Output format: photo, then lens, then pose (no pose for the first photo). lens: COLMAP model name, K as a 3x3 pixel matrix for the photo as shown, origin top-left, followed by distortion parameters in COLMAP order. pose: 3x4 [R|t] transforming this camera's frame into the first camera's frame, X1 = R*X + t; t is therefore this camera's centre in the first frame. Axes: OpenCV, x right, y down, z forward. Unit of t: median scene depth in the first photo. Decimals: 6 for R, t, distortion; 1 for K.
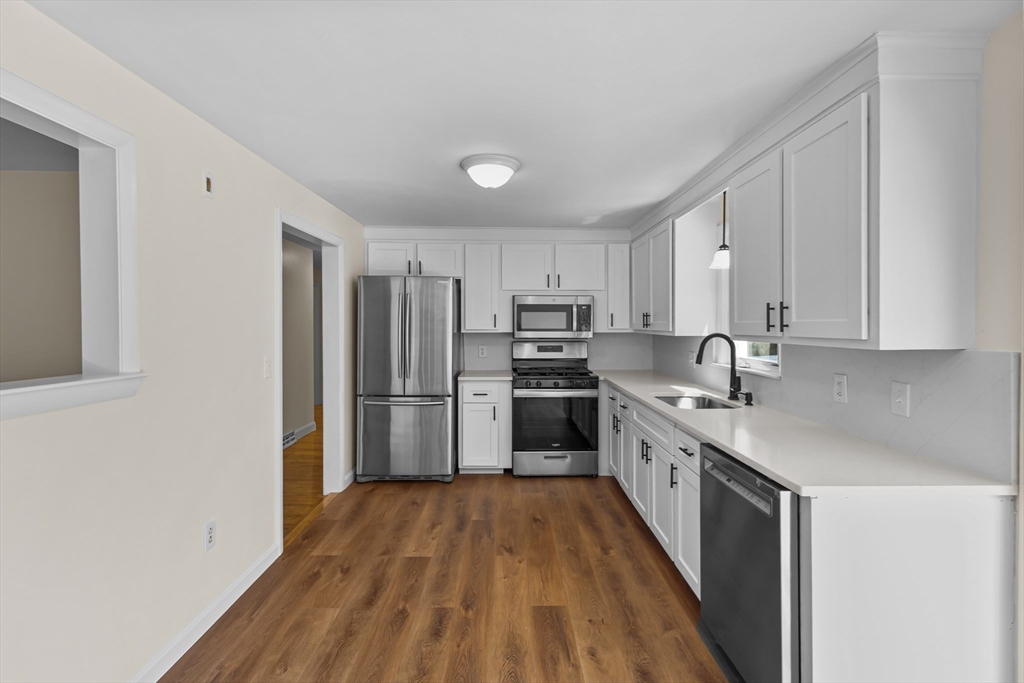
lens RADIAL K [[477.6, 0, 511.0], [0, 477.6, 333.1], [0, 0, 1]] dist [0.004639, -0.000038]
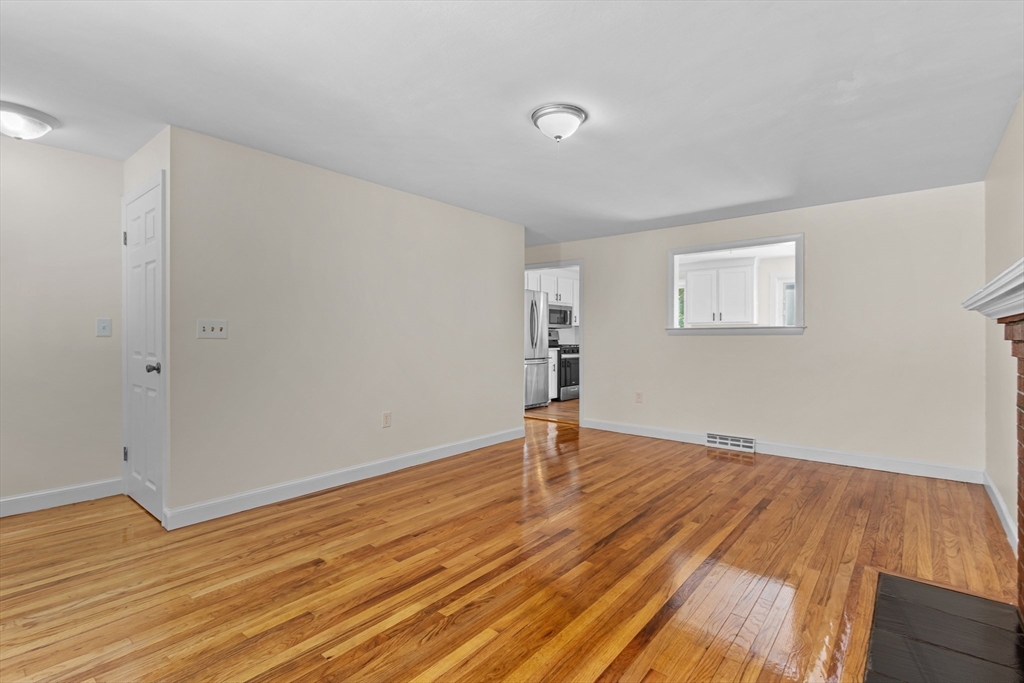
lens RADIAL K [[477.6, 0, 511.0], [0, 477.6, 333.1], [0, 0, 1]] dist [0.004639, -0.000038]
pose [[0.643233, 0.011974, 0.765577, -2.297908], [0.008472, 0.999705, -0.022753, 0.113523], [-0.765624, 0.021121, 0.642942, -0.082034]]
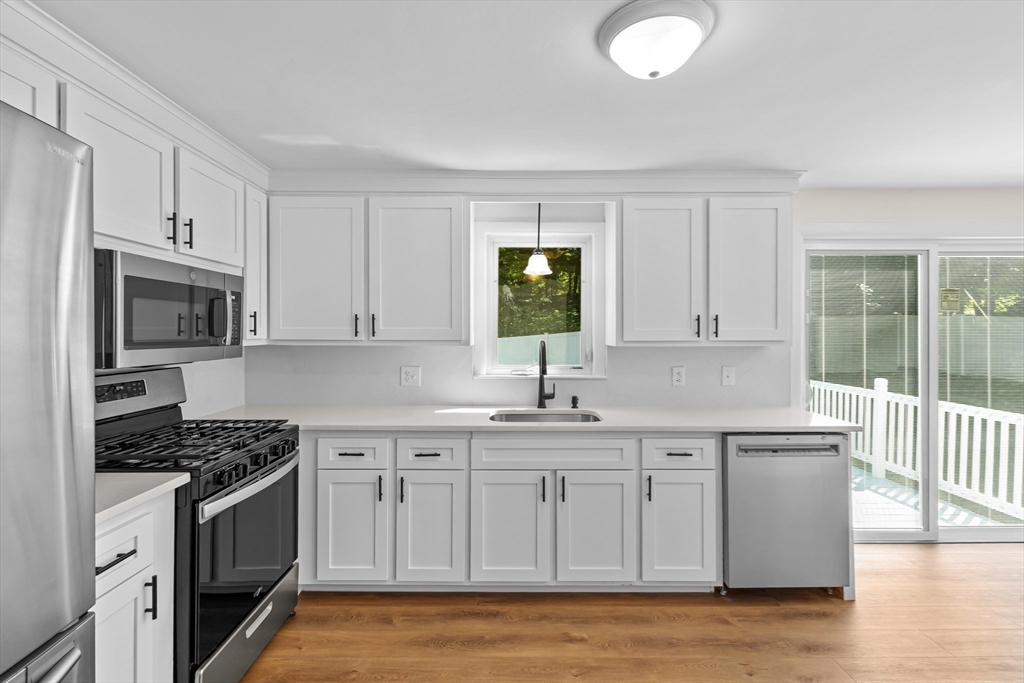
lens RADIAL K [[477.6, 0, 511.0], [0, 477.6, 333.1], [0, 0, 1]] dist [0.004639, -0.000038]
pose [[0.001113, 0.008151, 0.999966, -0.547929], [0.019101, 0.999784, -0.008171, -0.009151], [-0.999817, 0.019109, 0.000957, 1.108877]]
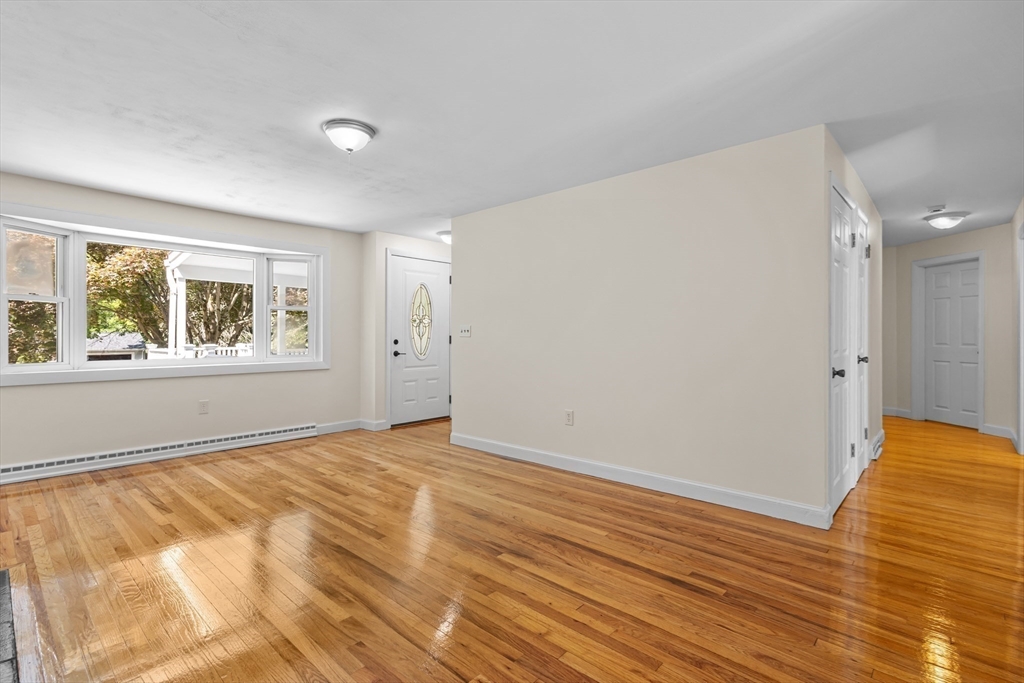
lens RADIAL K [[482.7, 0, 520.5], [0, 482.7, 335.9], [0, 0, 1]] dist [0.003561, 0.000590]
pose [[0.740916, 0.007017, -0.671561, -0.693481], [-0.018237, 0.999787, -0.009674, 0.105488], [0.671350, 0.019415, 0.740886, -0.063015]]
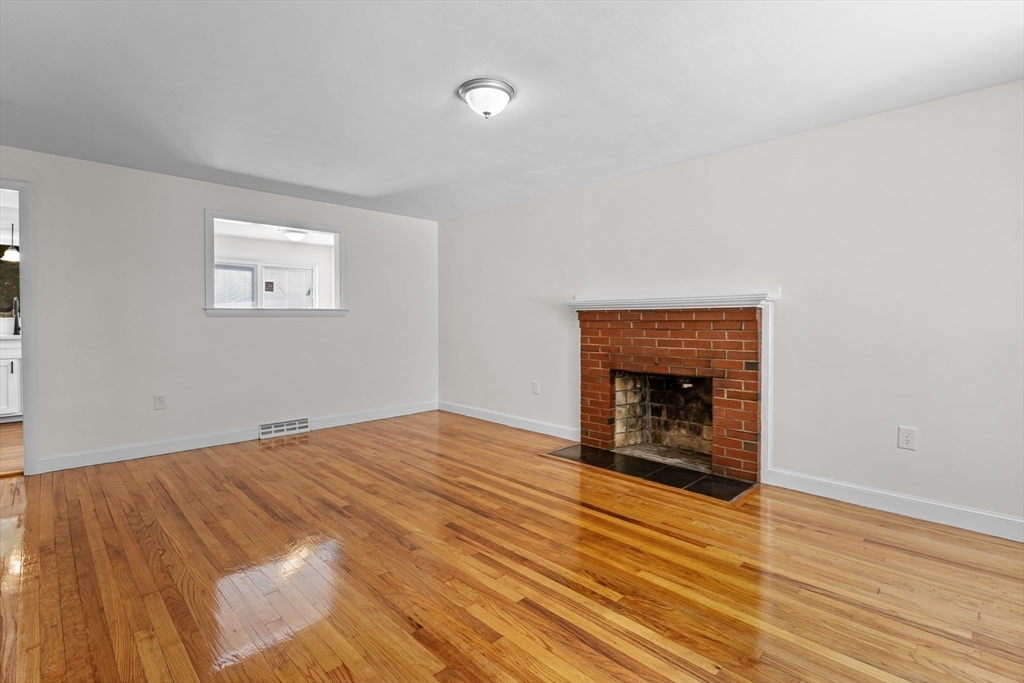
lens RADIAL K [[477.6, 0, 511.0], [0, 477.6, 333.1], [0, 0, 1]] dist [0.004639, -0.000038]
pose [[-0.697263, -0.017421, 0.716603, -2.210690], [0.014100, 0.999178, 0.038010, 0.092369], [-0.716676, 0.036607, -0.696444, 0.968543]]
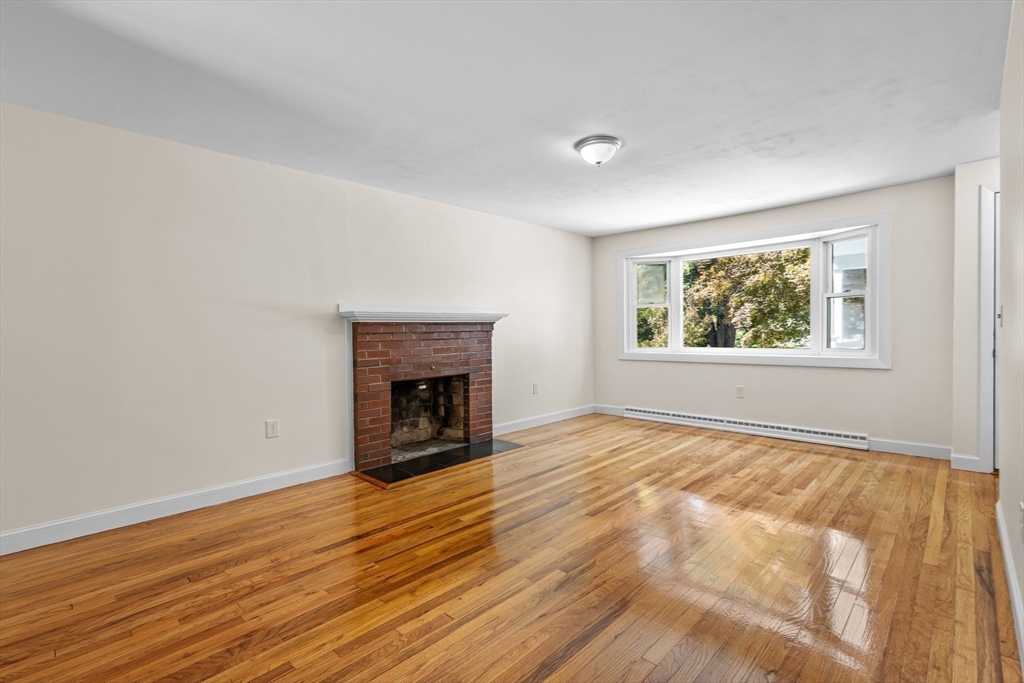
lens RADIAL K [[470.5, 0, 507.6], [0, 470.5, 338.7], [0, 0, 1]] dist [0.002620, -0.000248]
pose [[-0.701995, 0.027339, -0.711657, -0.700438], [0.005333, 0.999437, 0.033133, 0.086108], [0.712162, 0.019464, -0.701746, 0.994216]]
